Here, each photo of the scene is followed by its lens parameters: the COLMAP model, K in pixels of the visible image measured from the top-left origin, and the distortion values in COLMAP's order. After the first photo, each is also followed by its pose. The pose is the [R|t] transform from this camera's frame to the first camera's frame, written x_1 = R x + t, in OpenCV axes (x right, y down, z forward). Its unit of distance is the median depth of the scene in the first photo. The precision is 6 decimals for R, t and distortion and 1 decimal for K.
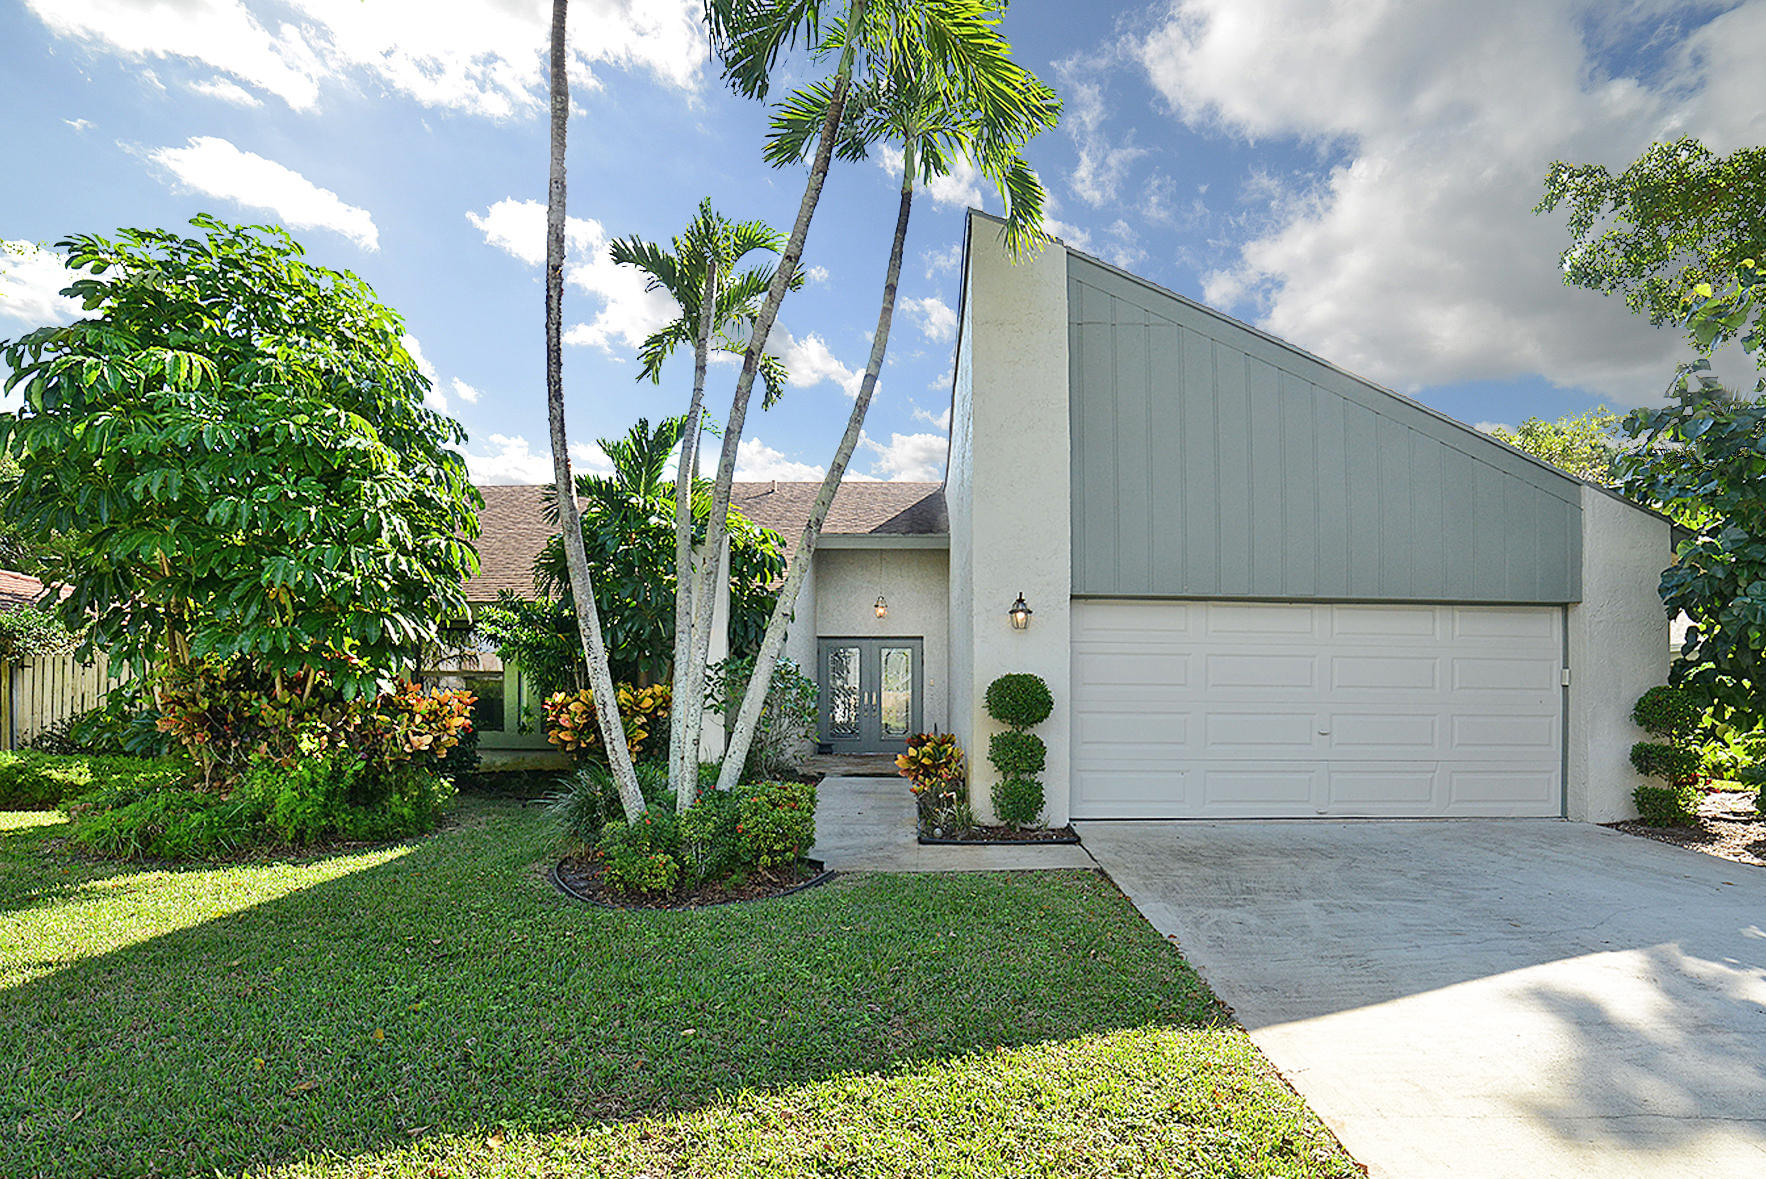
lens RADIAL K [[712.3, 0, 885.0], [0, 712.3, 544.0], [0, 0, 1]] dist [0.002241, -0.000226]
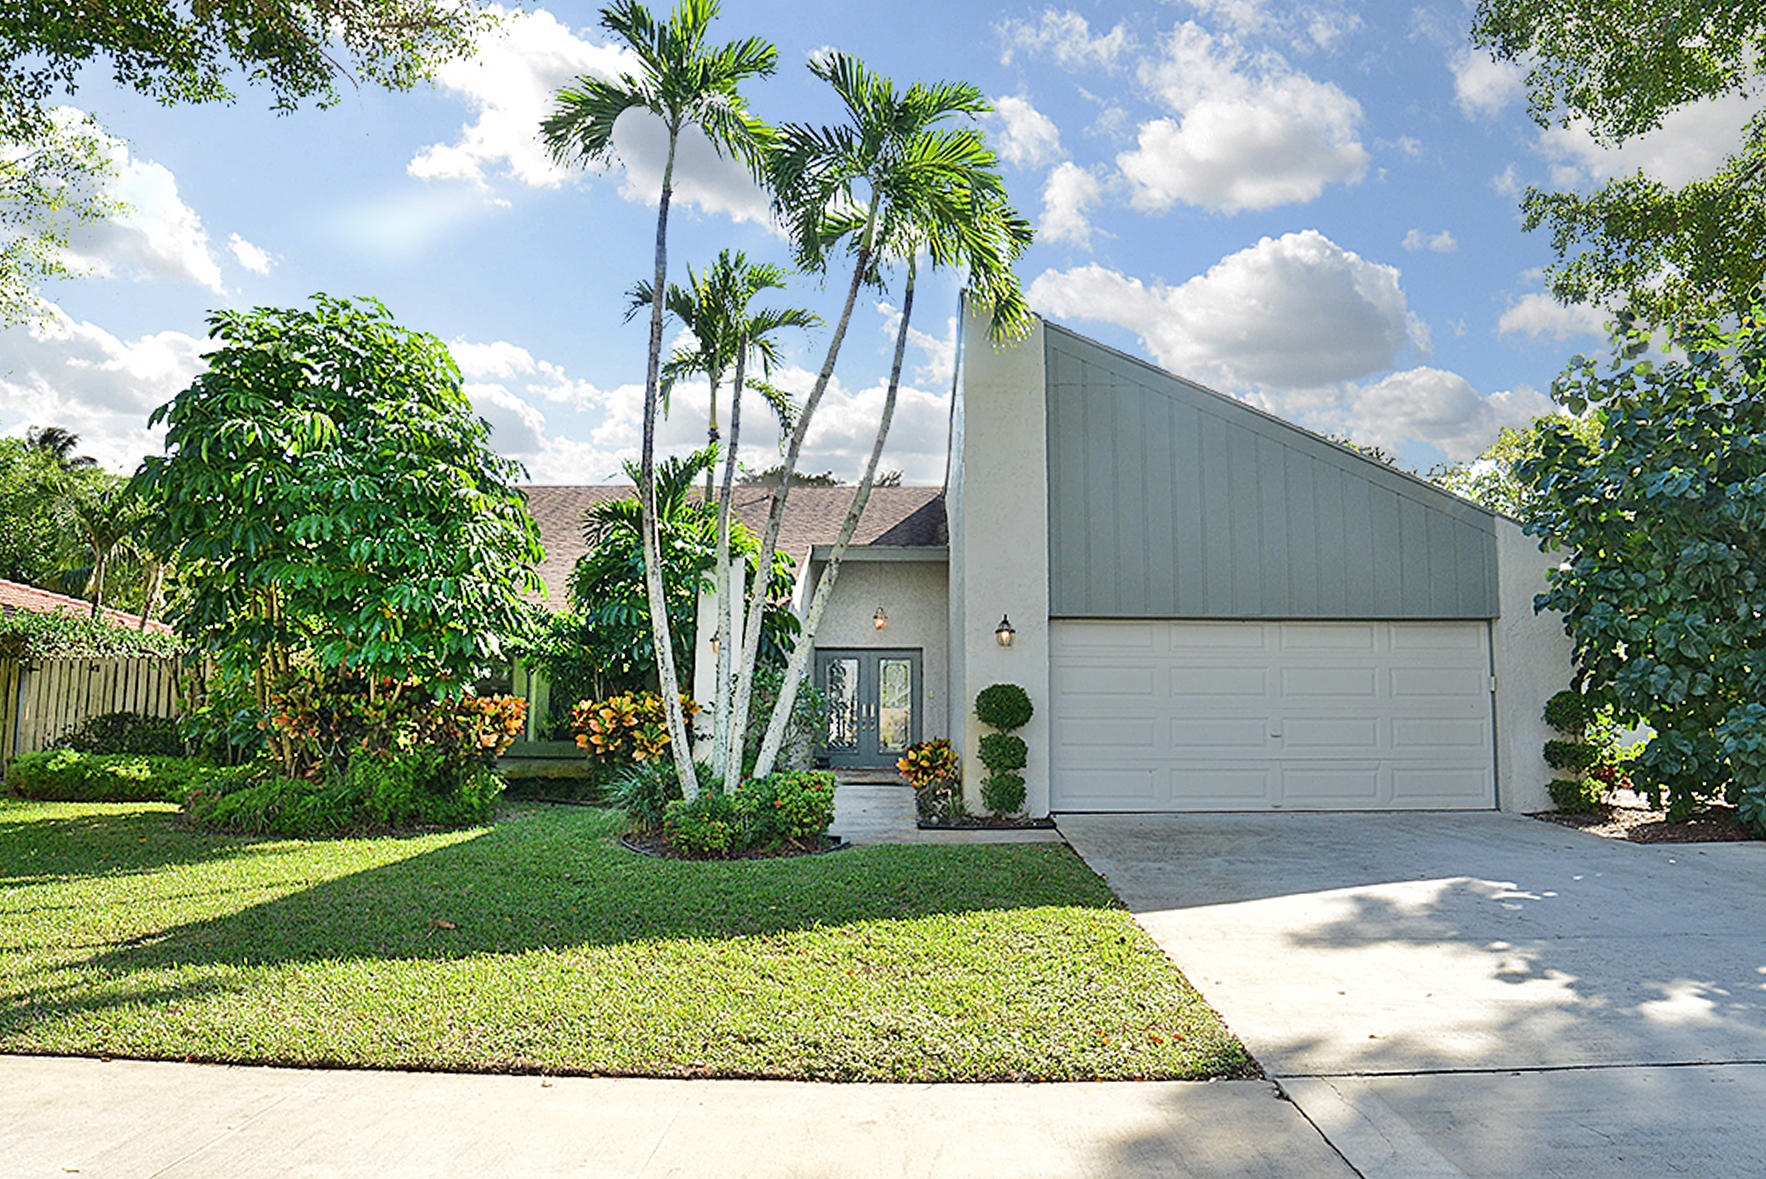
lens RADIAL K [[753.4, 0, 885.9], [0, 753.4, 531.6], [0, 0, 1]] dist [-0.039223, 0.000939]
pose [[0.999986, 0.002712, 0.004637, -0.011300], [-0.002607, 0.999743, -0.022529, -0.036250], [-0.004697, 0.022516, 0.999735, -0.218096]]
